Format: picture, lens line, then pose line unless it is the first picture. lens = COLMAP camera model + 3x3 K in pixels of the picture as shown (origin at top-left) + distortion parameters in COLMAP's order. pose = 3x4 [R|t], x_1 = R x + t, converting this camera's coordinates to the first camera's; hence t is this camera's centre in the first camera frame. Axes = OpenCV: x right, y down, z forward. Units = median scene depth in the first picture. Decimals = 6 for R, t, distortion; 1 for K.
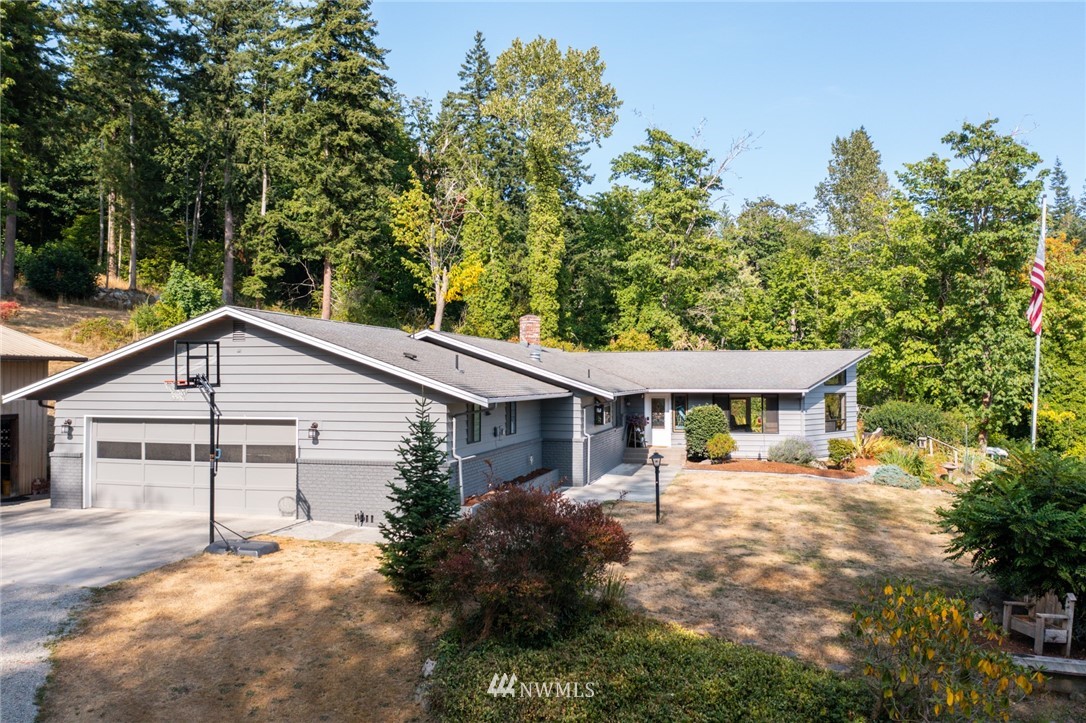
lens RADIAL K [[864.1, 0, 543.3], [0, 864.1, 358.8], [0, 0, 1]] dist [-0.003186, -0.000979]
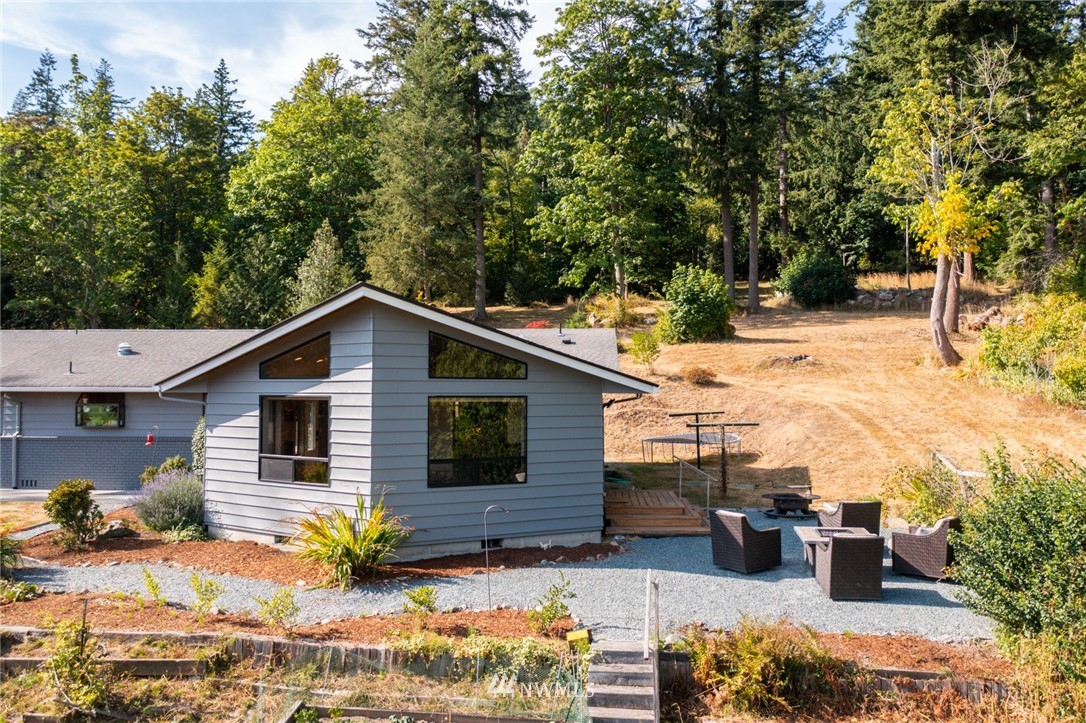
lens RADIAL K [[857.6, 0, 539.8], [0, 857.6, 375.9], [0, 0, 1]] dist [0.002781, 0.002184]
pose [[0.184856, -0.016250, -0.982631, 0.400461], [0.021307, 0.999695, -0.012523, 0.019252], [0.982535, -0.018622, 0.185146, 0.529889]]
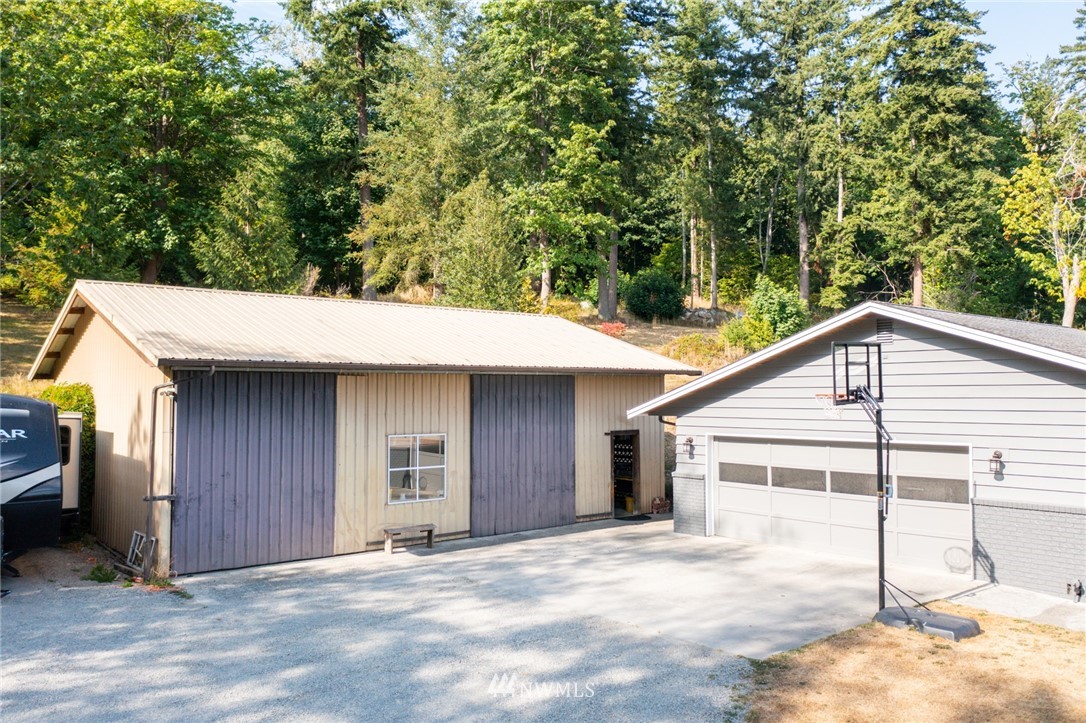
lens RADIAL K [[864.1, 0, 543.3], [0, 864.1, 358.8], [0, 0, 1]] dist [-0.003186, -0.000979]
pose [[0.808629, -0.027333, -0.587683, -0.040561], [0.016623, 0.999583, -0.023617, 0.001775], [0.588083, 0.009328, 0.808746, 0.049676]]
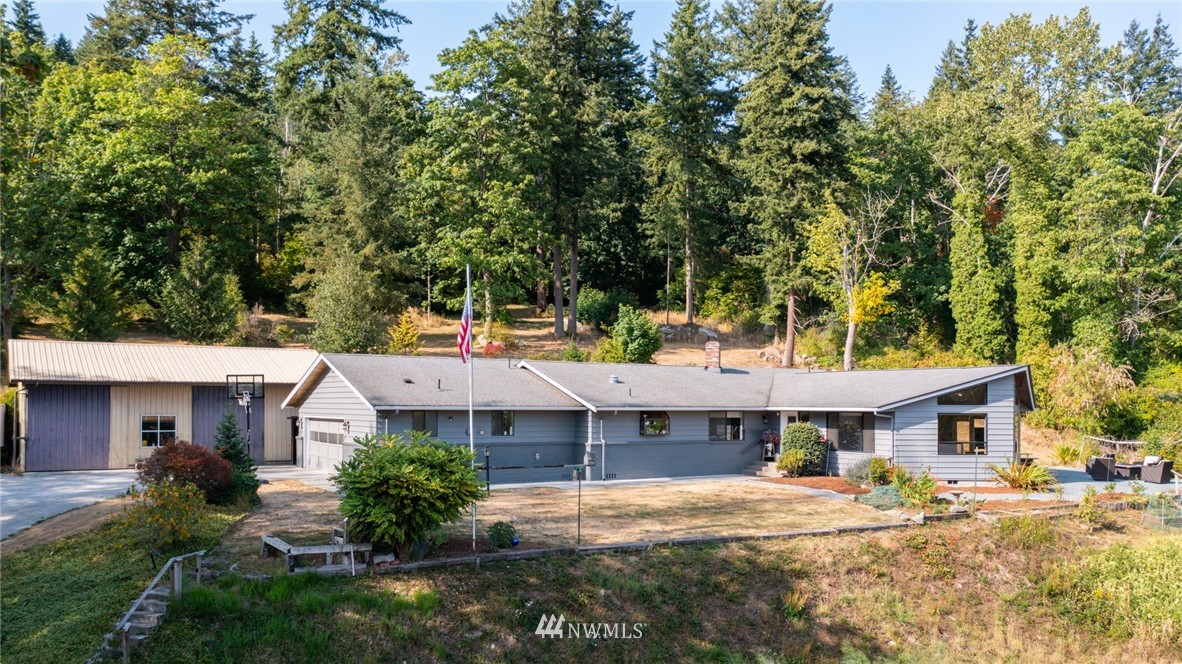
lens RADIAL K [[942.3, 0, 596.3], [0, 942.3, 411.1], [0, 0, 1]] dist [-0.010786, -0.003892]
pose [[0.722629, 0.008852, -0.691179, 0.380186], [0.012102, 0.999603, 0.025455, 0.003812], [0.691130, -0.026759, 0.722235, 0.003858]]
